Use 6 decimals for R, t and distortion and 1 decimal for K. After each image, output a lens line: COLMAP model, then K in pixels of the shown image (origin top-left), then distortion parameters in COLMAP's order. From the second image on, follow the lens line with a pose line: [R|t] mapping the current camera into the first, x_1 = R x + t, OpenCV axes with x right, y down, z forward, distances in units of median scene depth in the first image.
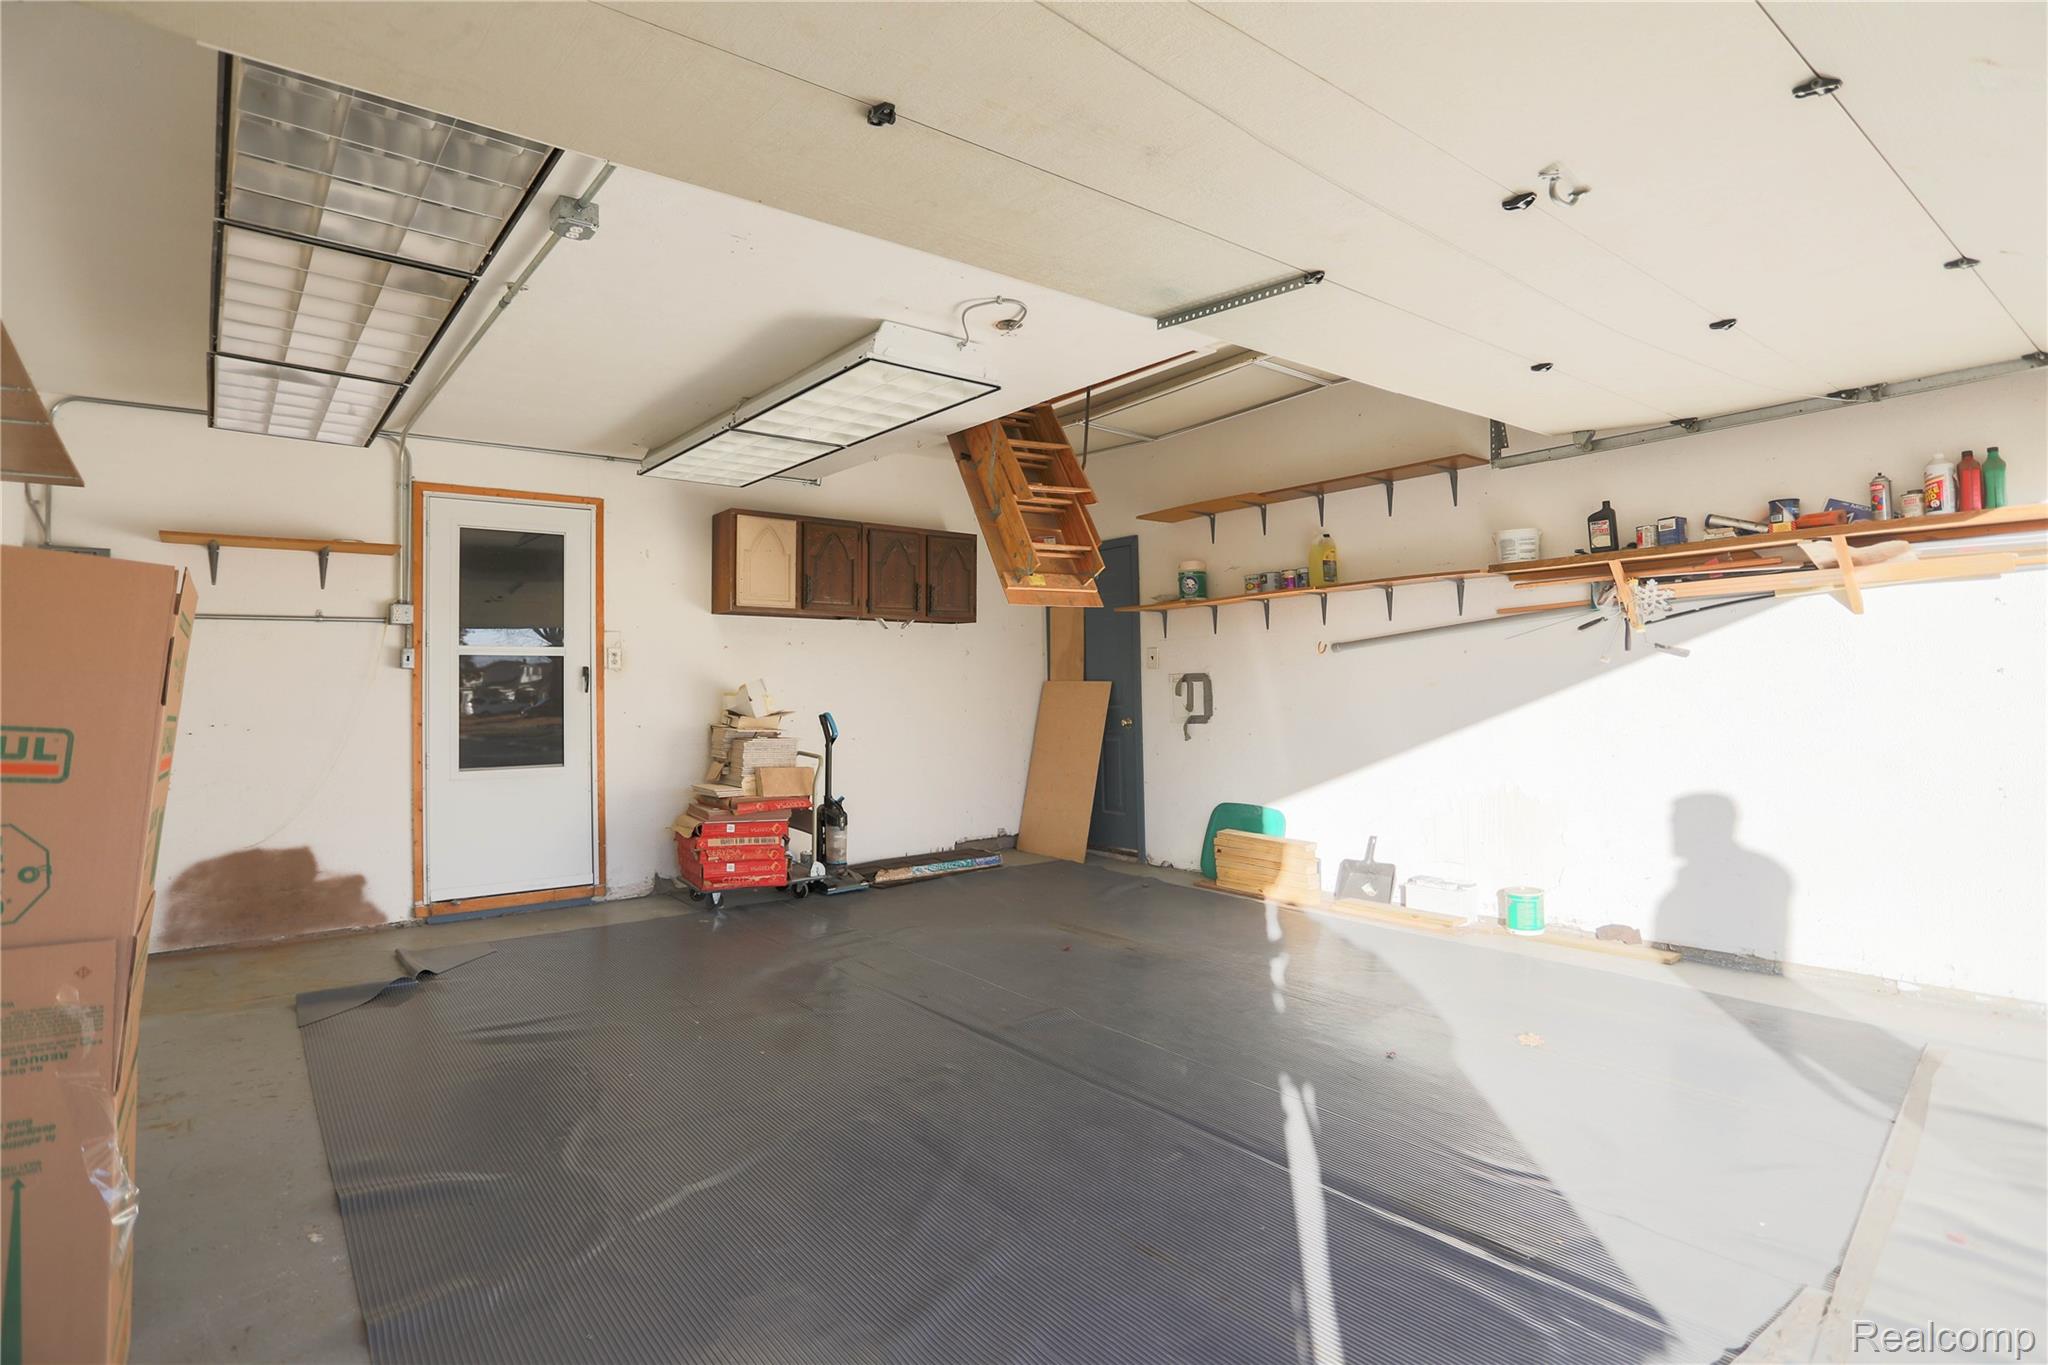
lens RADIAL K [[1065.5, 0, 1041.4], [0, 1065.5, 656.2], [0, 0, 1]] dist [-0.076811, 0.040869]
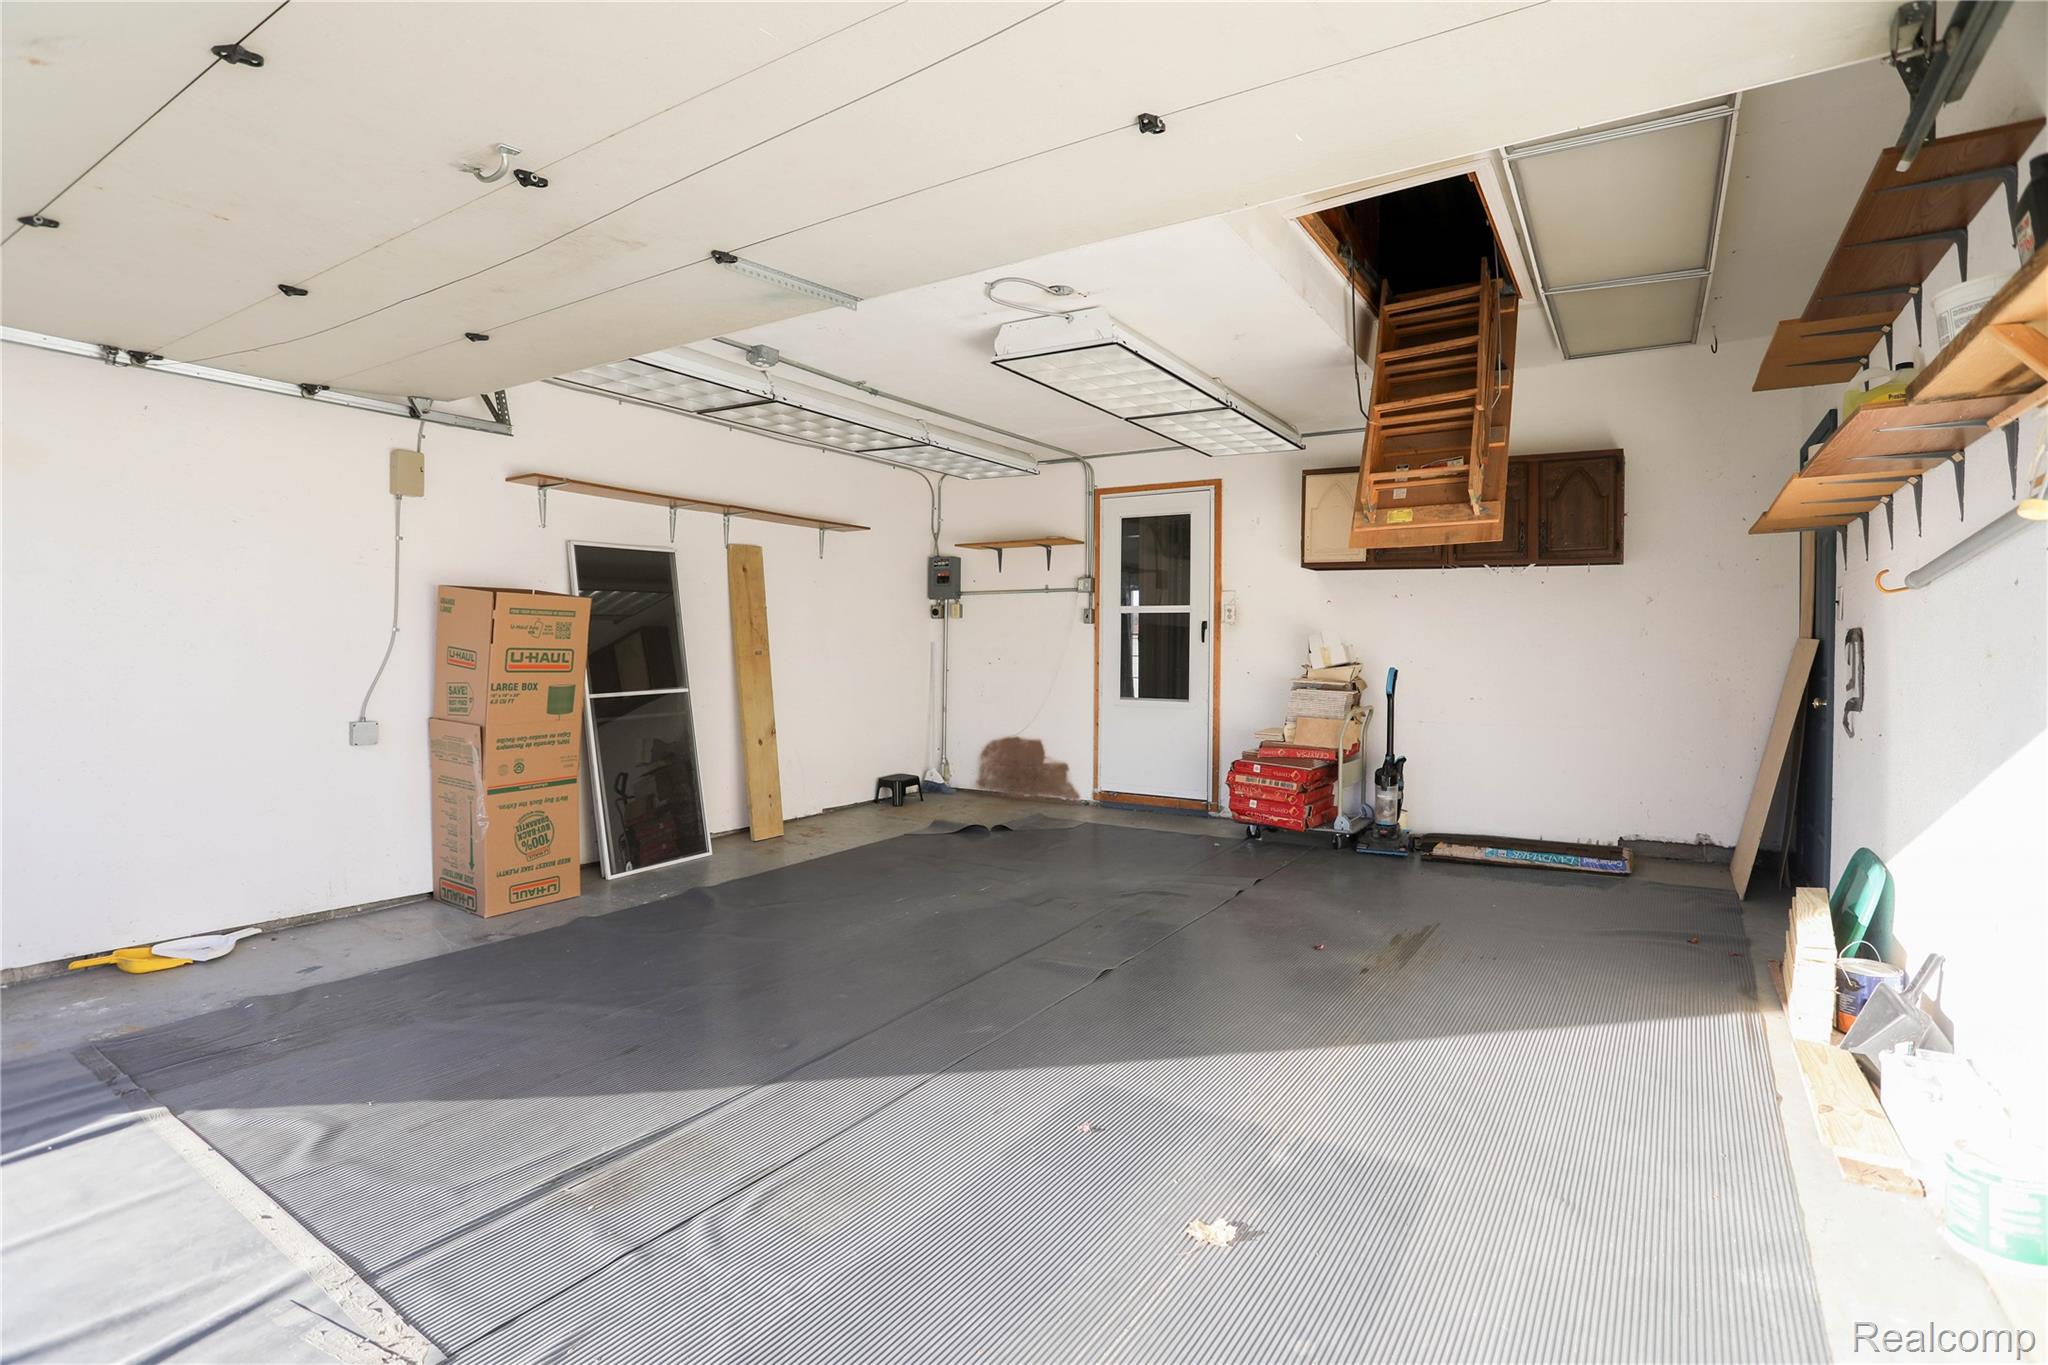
lens RADIAL K [[1001.4, 0, 1025.7], [0, 1001.4, 661.8], [0, 0, 1]] dist [-0.065914, 0.033467]
pose [[0.330433, 0.034955, -0.943182, 0.629834], [0.017923, 0.998901, 0.043299, 0.003546], [0.943659, -0.031212, 0.329444, 0.459649]]
